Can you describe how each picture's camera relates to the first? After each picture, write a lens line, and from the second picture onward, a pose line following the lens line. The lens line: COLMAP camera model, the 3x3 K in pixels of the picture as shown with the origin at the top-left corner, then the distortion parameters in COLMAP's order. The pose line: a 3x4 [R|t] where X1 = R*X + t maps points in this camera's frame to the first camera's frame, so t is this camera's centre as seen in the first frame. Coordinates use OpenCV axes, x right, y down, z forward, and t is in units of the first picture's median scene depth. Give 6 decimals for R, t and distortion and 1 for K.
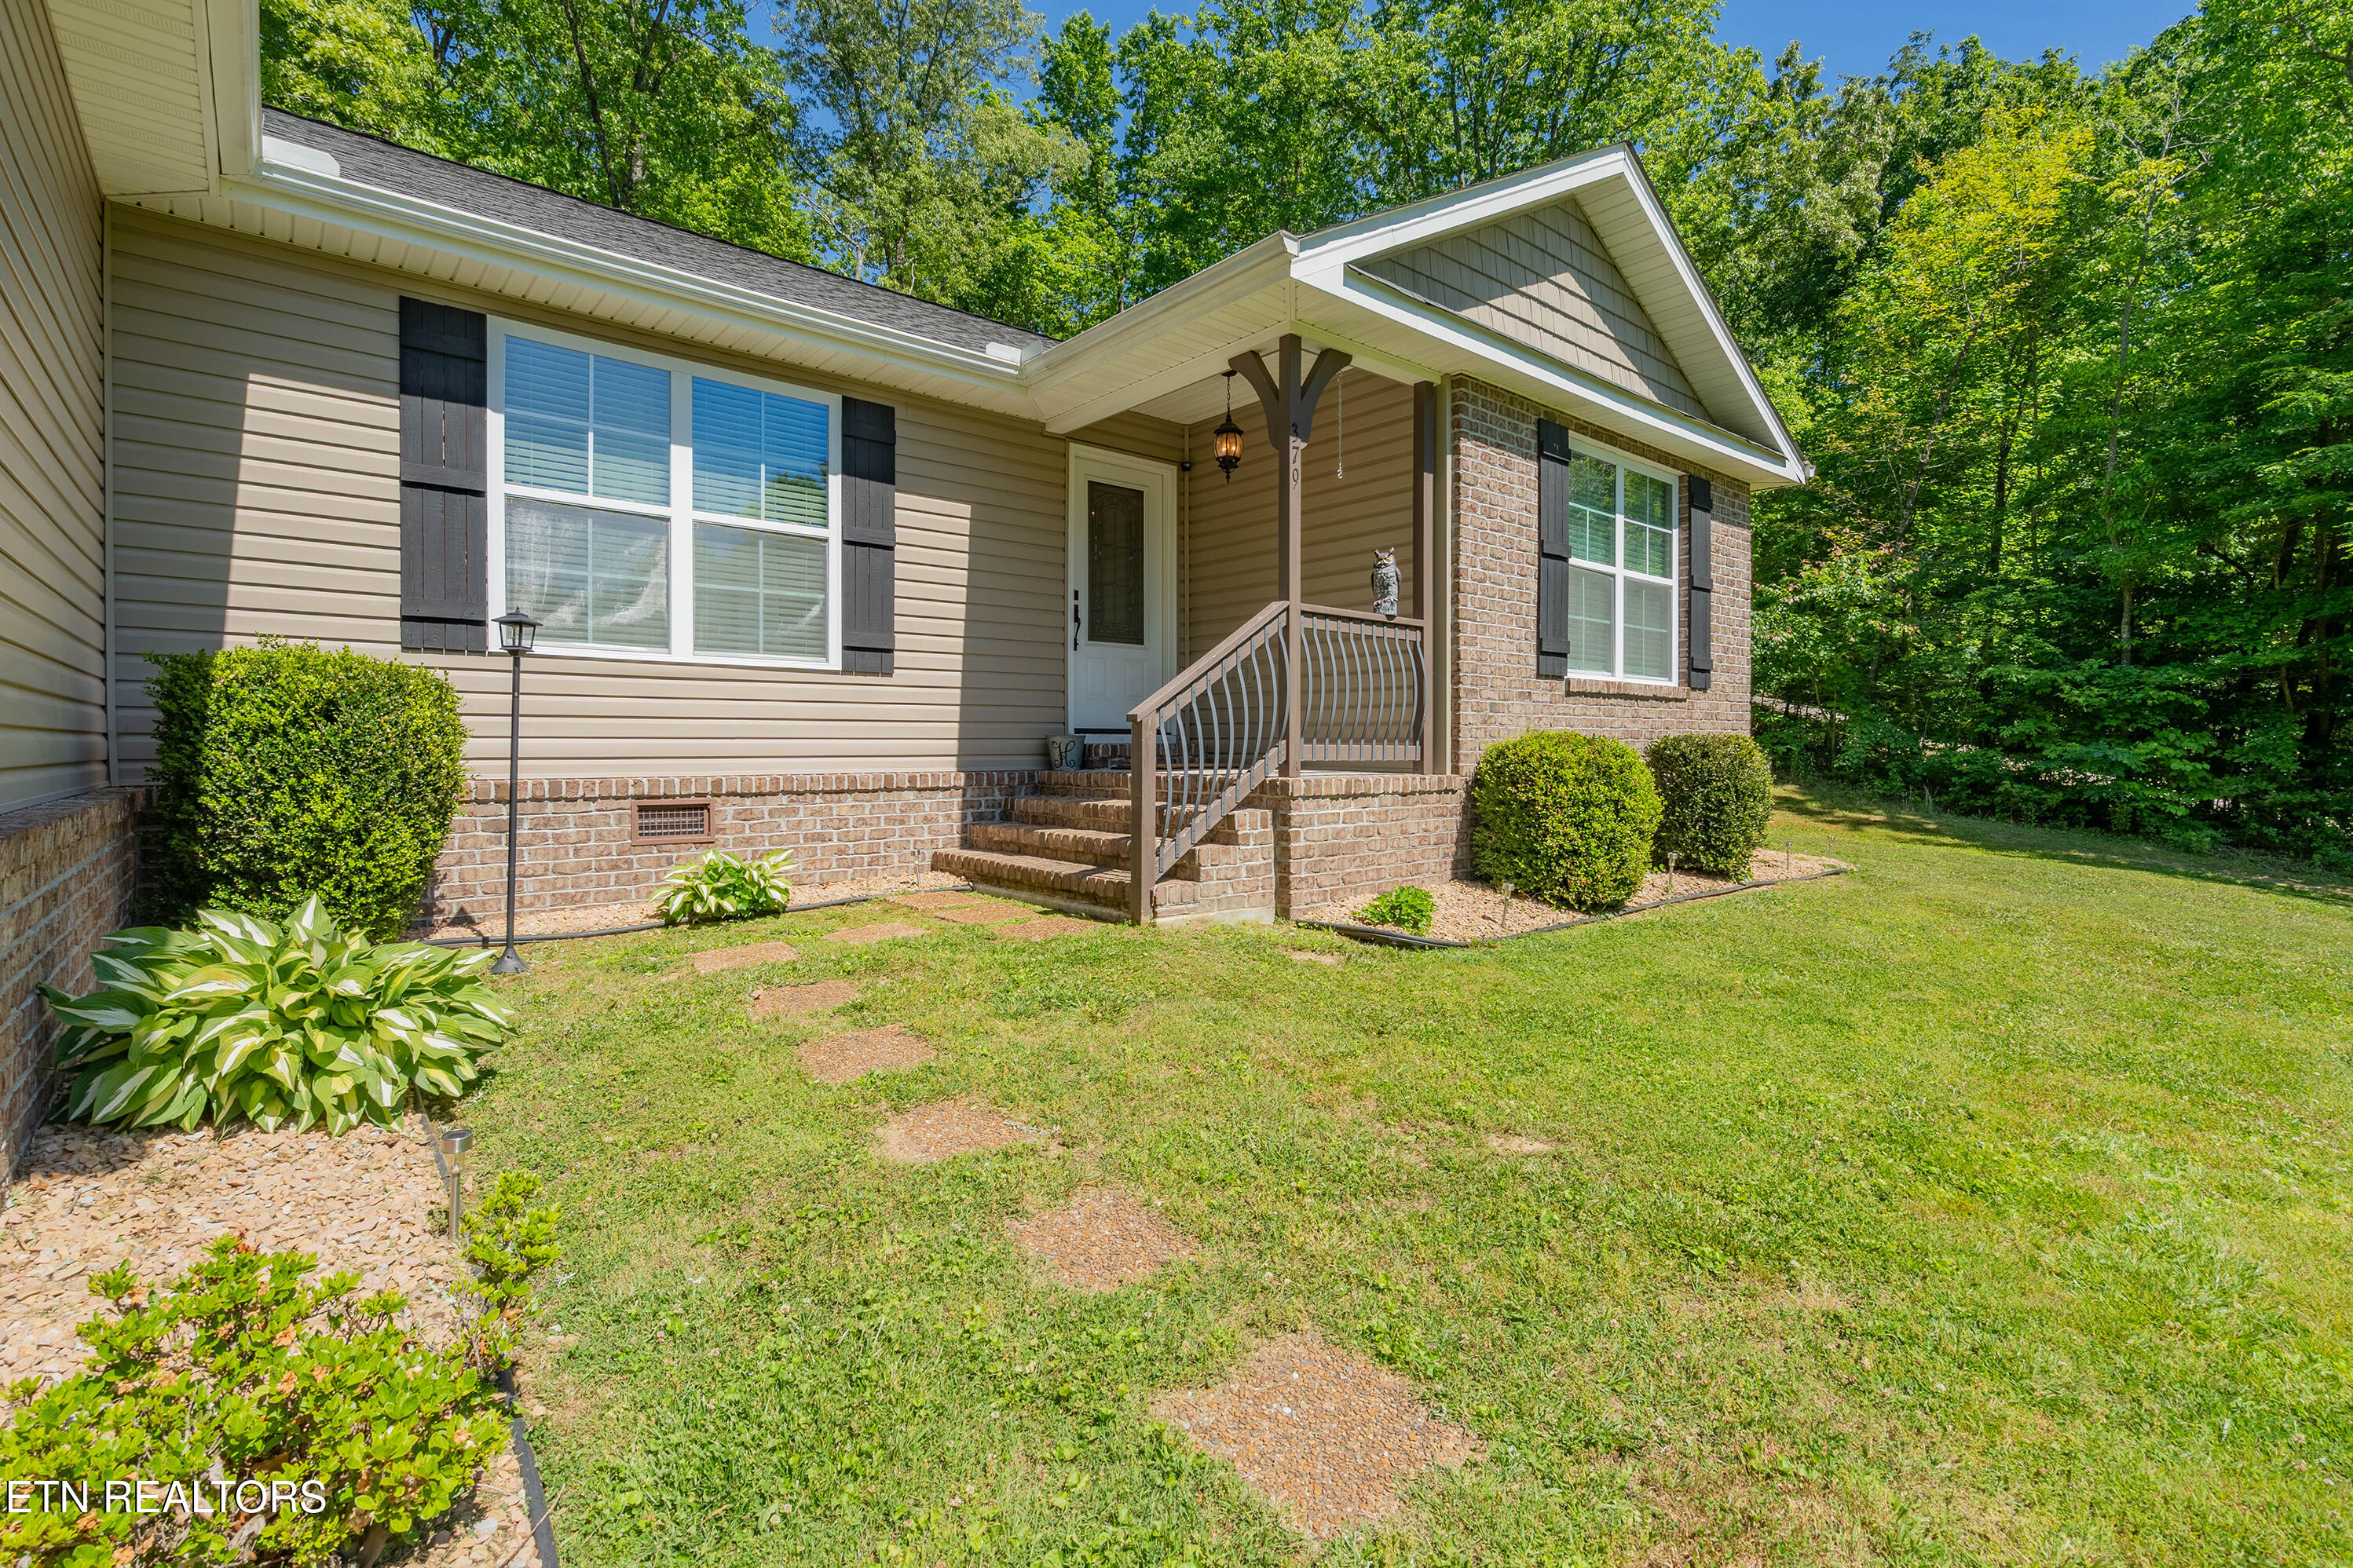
lens RADIAL K [[1092.1, 0, 1182.2], [0, 1092.1, 777.4], [0, 0, 1]] dist [0.000453, 0.002147]
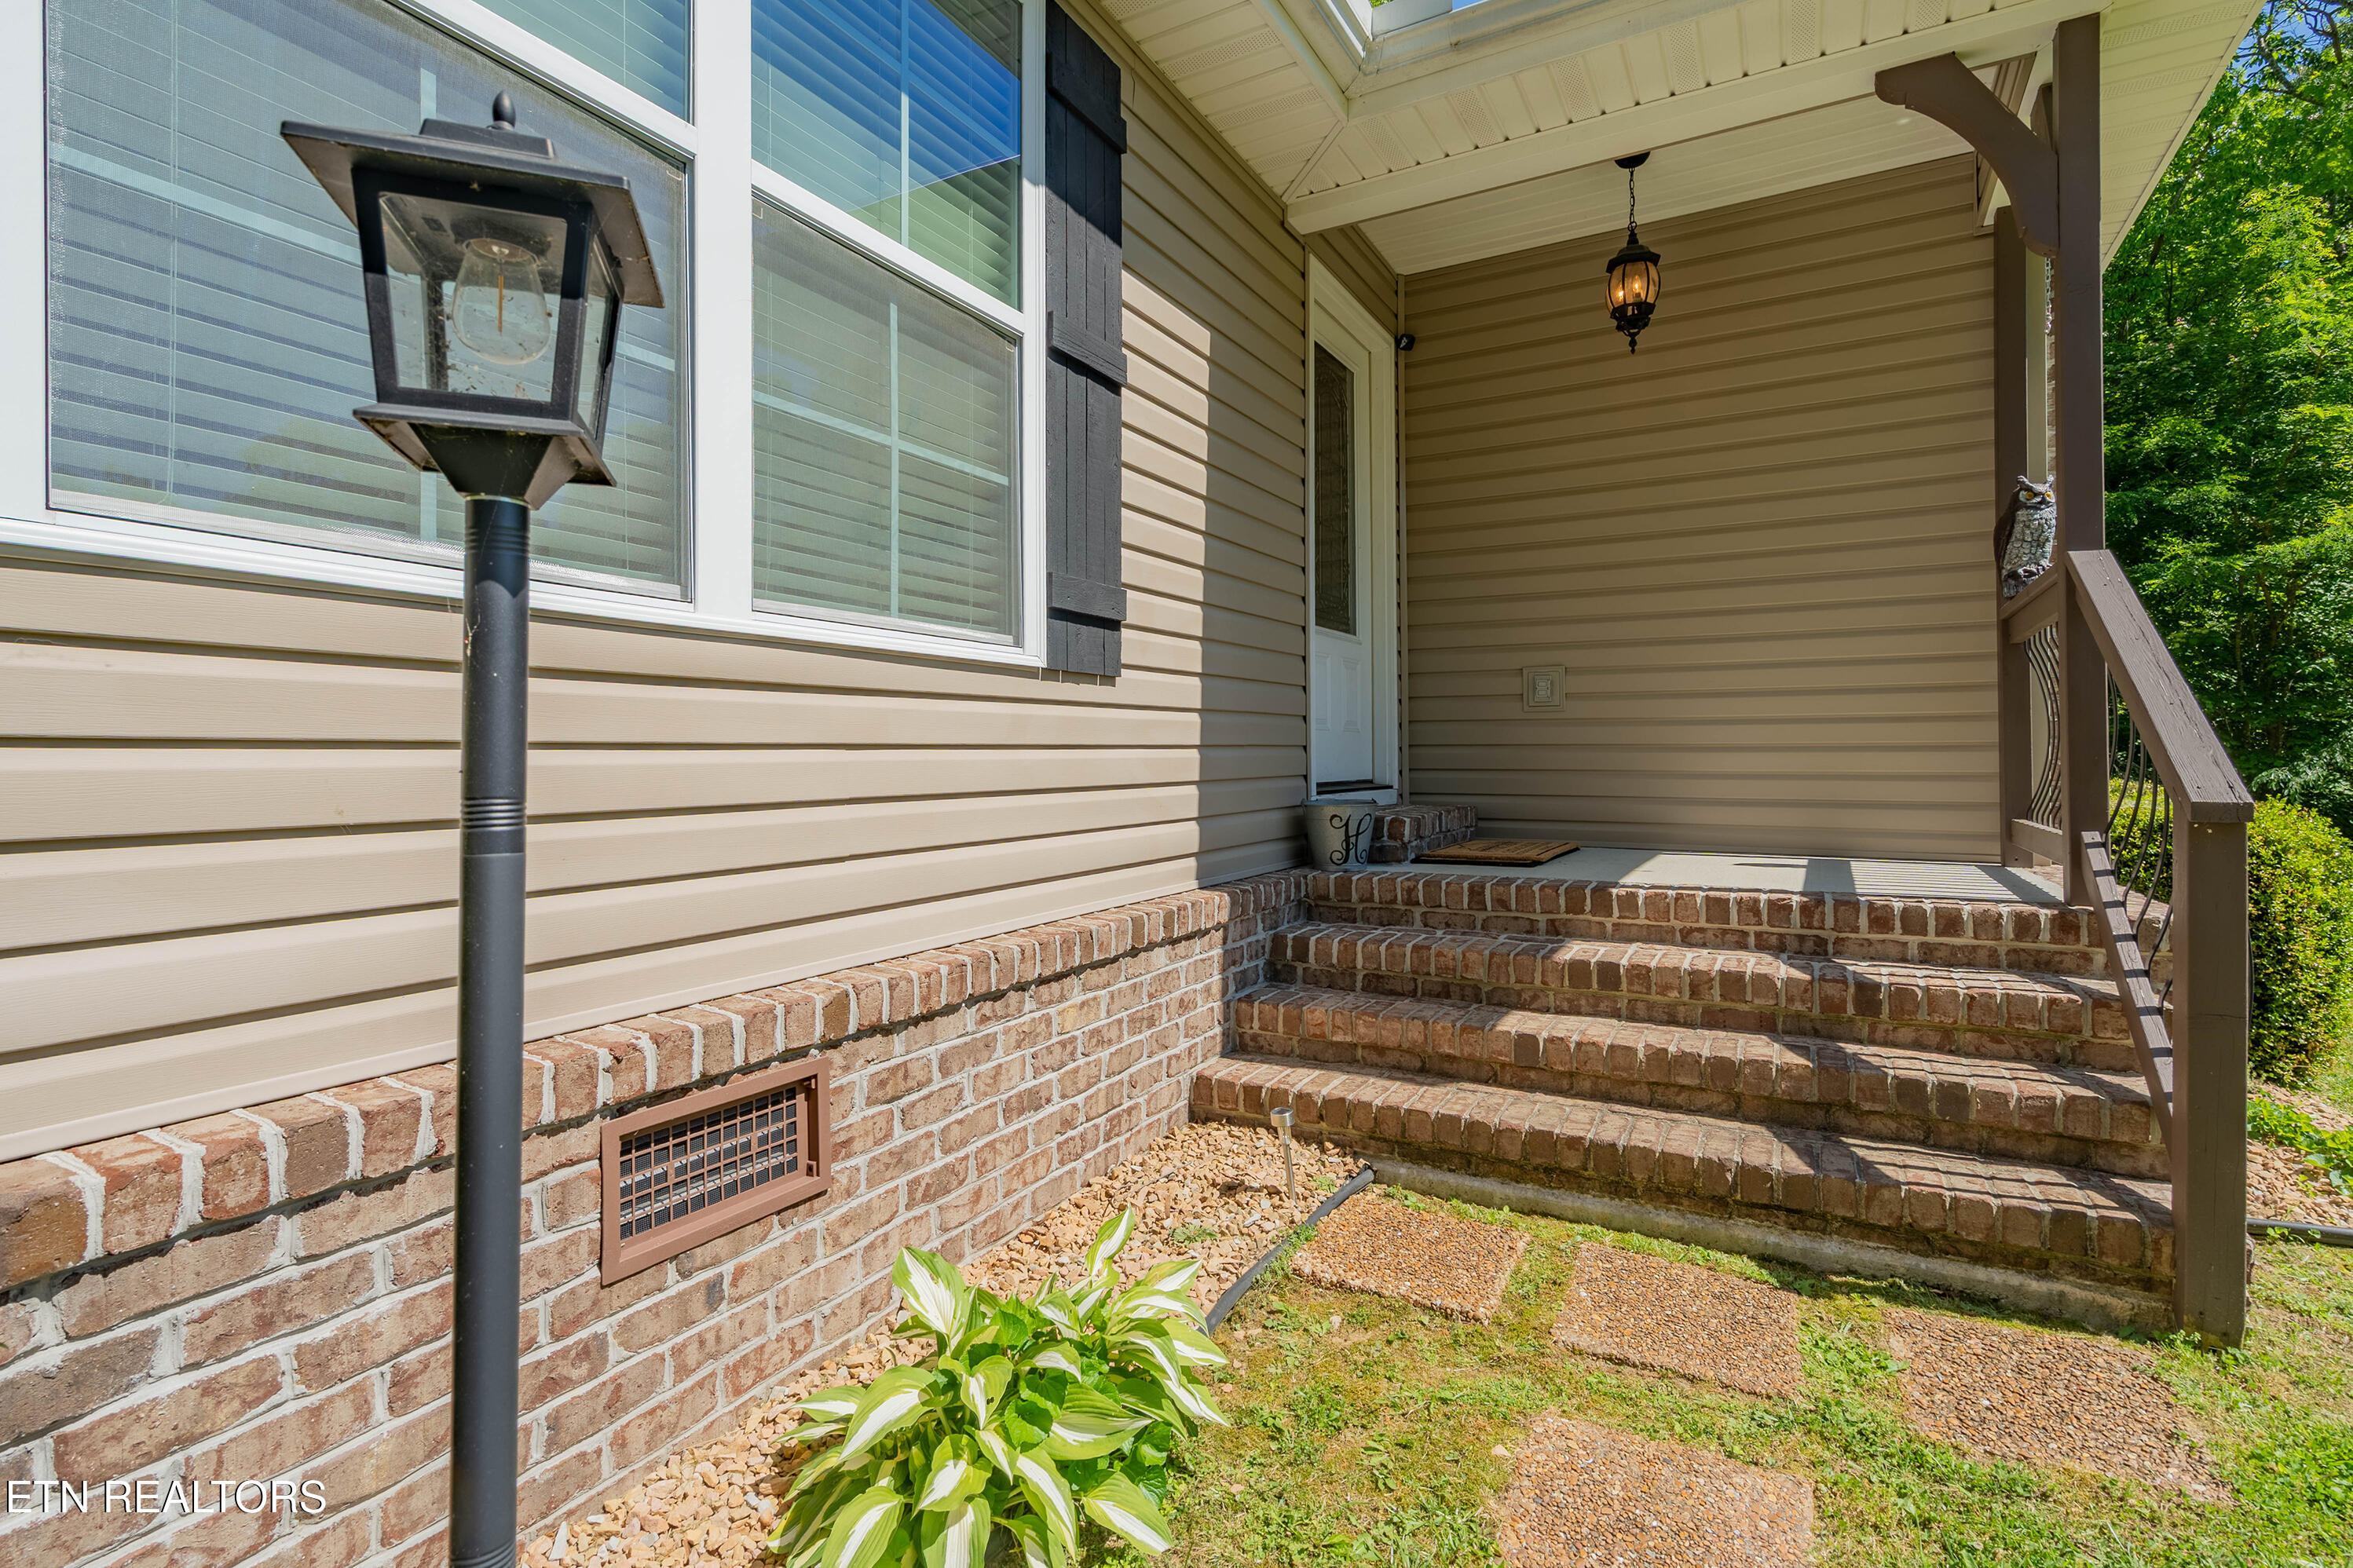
lens RADIAL K [[1092.1, 0, 1180.4], [0, 1092.1, 760.1], [0, 0, 1]] dist [0.000453, 0.002147]
pose [[0.933081, -0.007657, 0.359585, -0.412450], [0.015065, 0.999728, -0.017805, -0.056534], [-0.359351, 0.022031, 0.932942, 0.607627]]
